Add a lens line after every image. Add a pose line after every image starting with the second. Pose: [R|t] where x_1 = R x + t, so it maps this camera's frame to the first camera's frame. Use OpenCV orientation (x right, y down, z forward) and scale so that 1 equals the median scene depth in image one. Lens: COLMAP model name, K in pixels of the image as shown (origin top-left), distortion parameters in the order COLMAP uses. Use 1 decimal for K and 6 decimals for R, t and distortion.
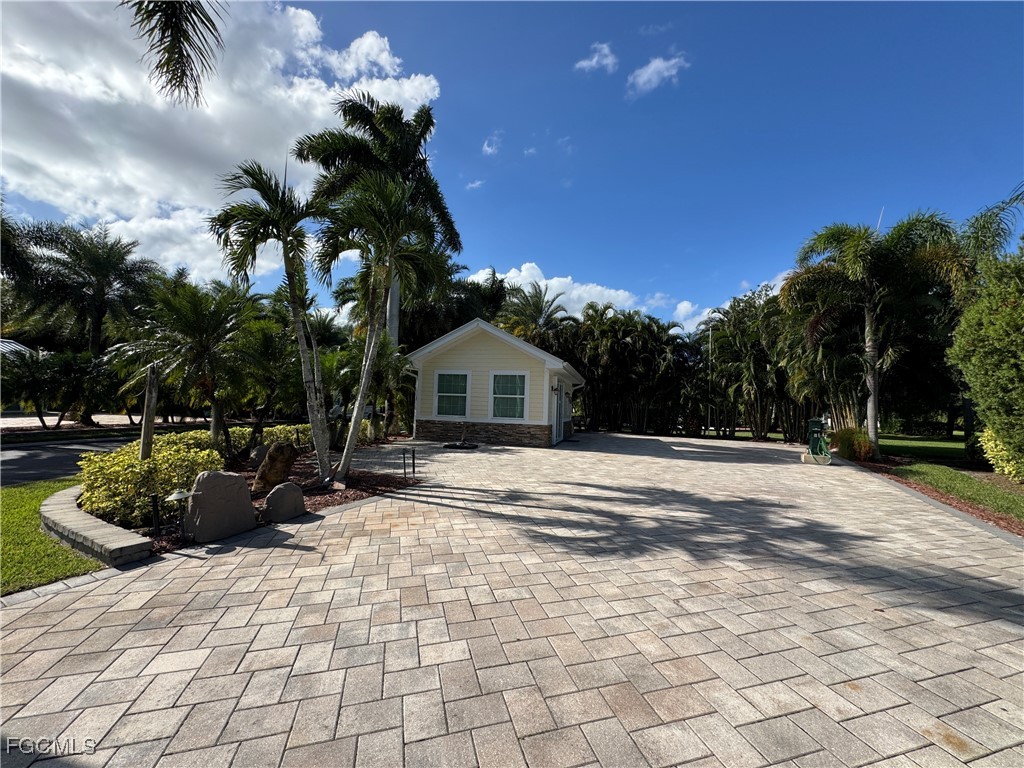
lens RADIAL K [[408.4, 0, 513.0], [0, 408.4, 389.2], [0, 0, 1]] dist [-0.000707, 0.000691]
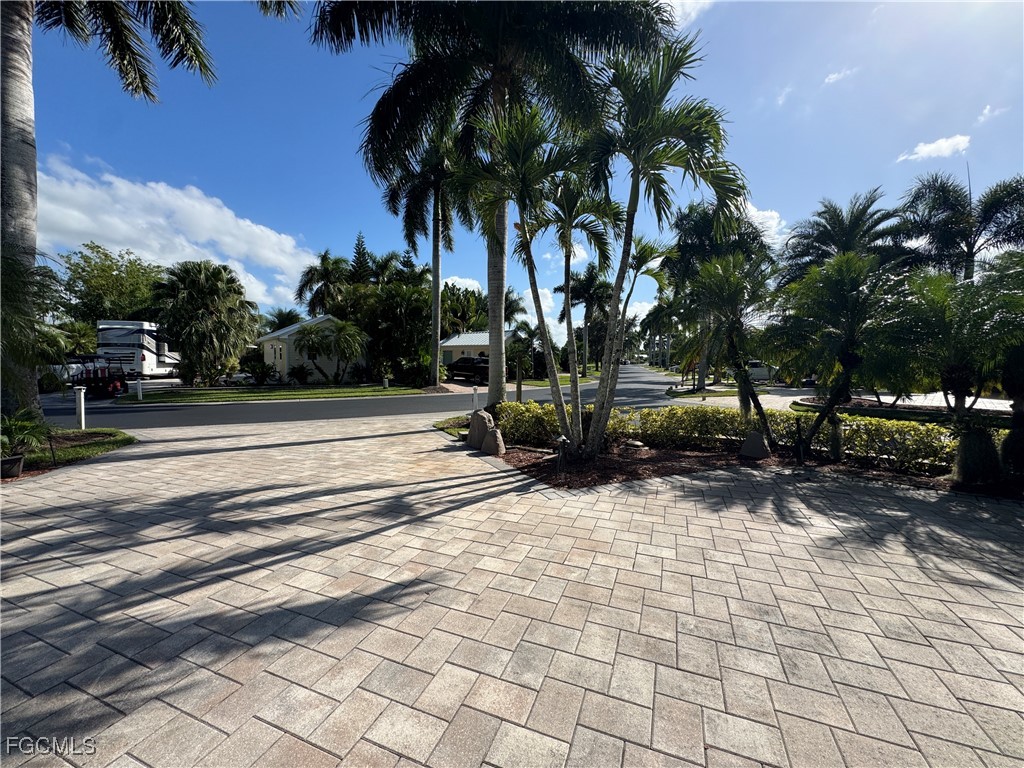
lens RADIAL K [[408.4, 0, 517.7], [0, 408.4, 367.9], [0, 0, 1]] dist [-0.000707, 0.000691]
pose [[-0.602410, -0.027291, -0.797720, 0.134344], [0.004096, 0.999296, -0.037281, 0.019225], [0.798177, -0.025726, -0.601874, 0.487746]]
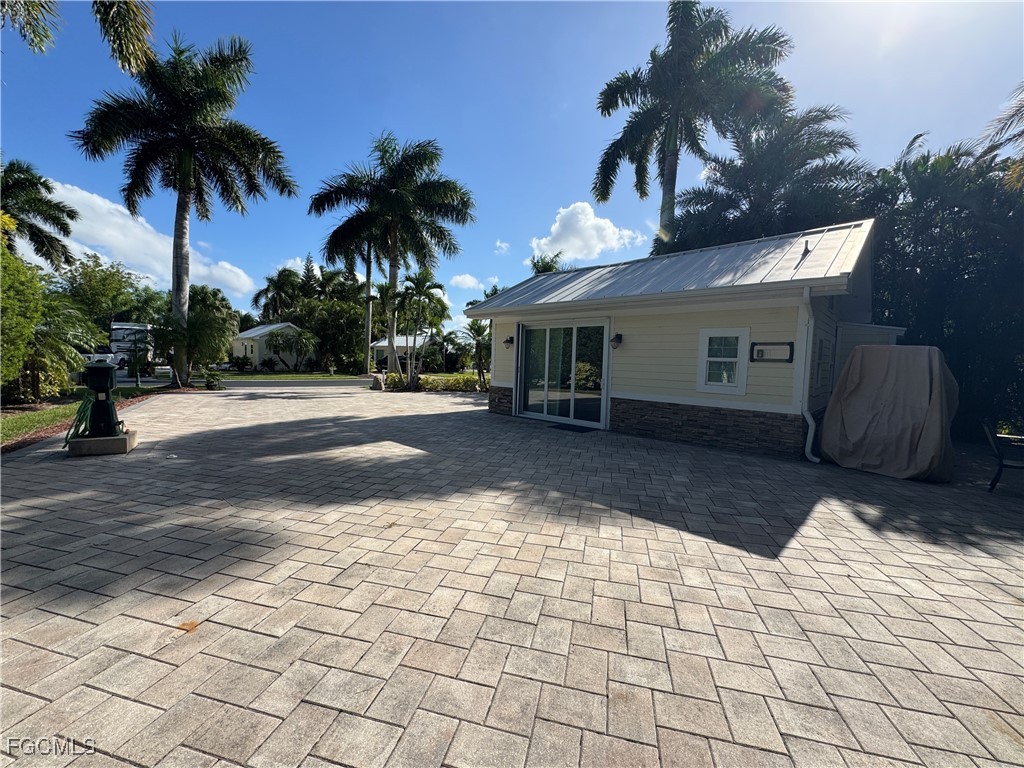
lens RADIAL K [[408.4, 0, 509.6], [0, 408.4, 385.6], [0, 0, 1]] dist [-0.000707, 0.000691]
pose [[-0.503008, 0.002246, -0.864279, 0.534526], [-0.011033, 0.999898, 0.009020, 0.052202], [0.864211, 0.014072, -0.502932, 0.991639]]
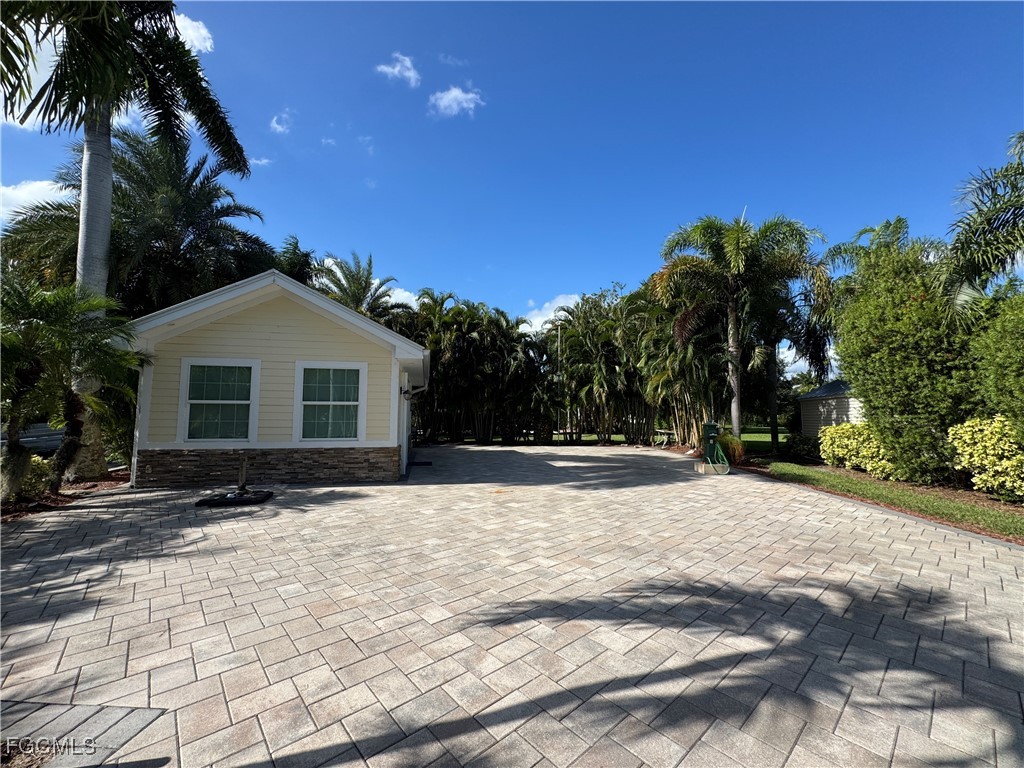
lens RADIAL K [[408.4, 0, 510.5], [0, 408.4, 390.5], [0, 0, 1]] dist [-0.000707, 0.000691]
pose [[0.901663, -0.003064, 0.432429, -0.022596], [0.007539, 0.999934, -0.008634, 0.004046], [-0.432374, 0.011045, 0.901627, 0.234624]]
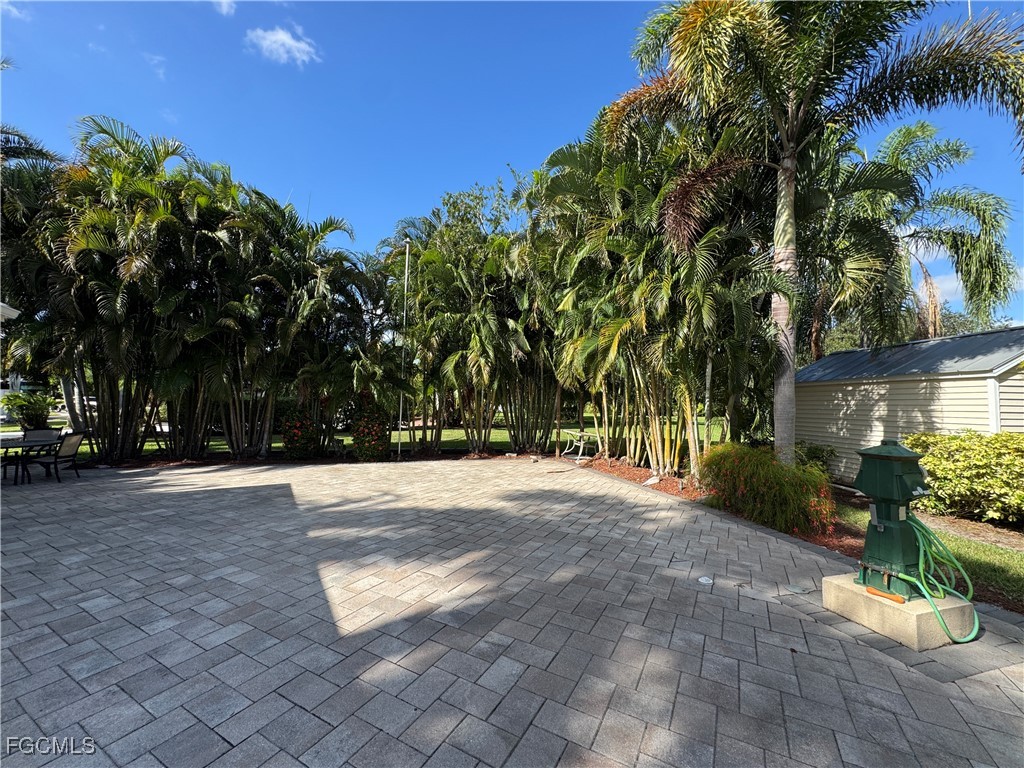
lens RADIAL K [[408.4, 0, 512.3], [0, 408.4, 374.5], [0, 0, 1]] dist [-0.000707, 0.000691]
pose [[0.700925, 0.024481, 0.712815, 0.238470], [-0.018534, 0.999698, -0.016110, 0.022253], [-0.712994, -0.001920, 0.701167, 0.611581]]
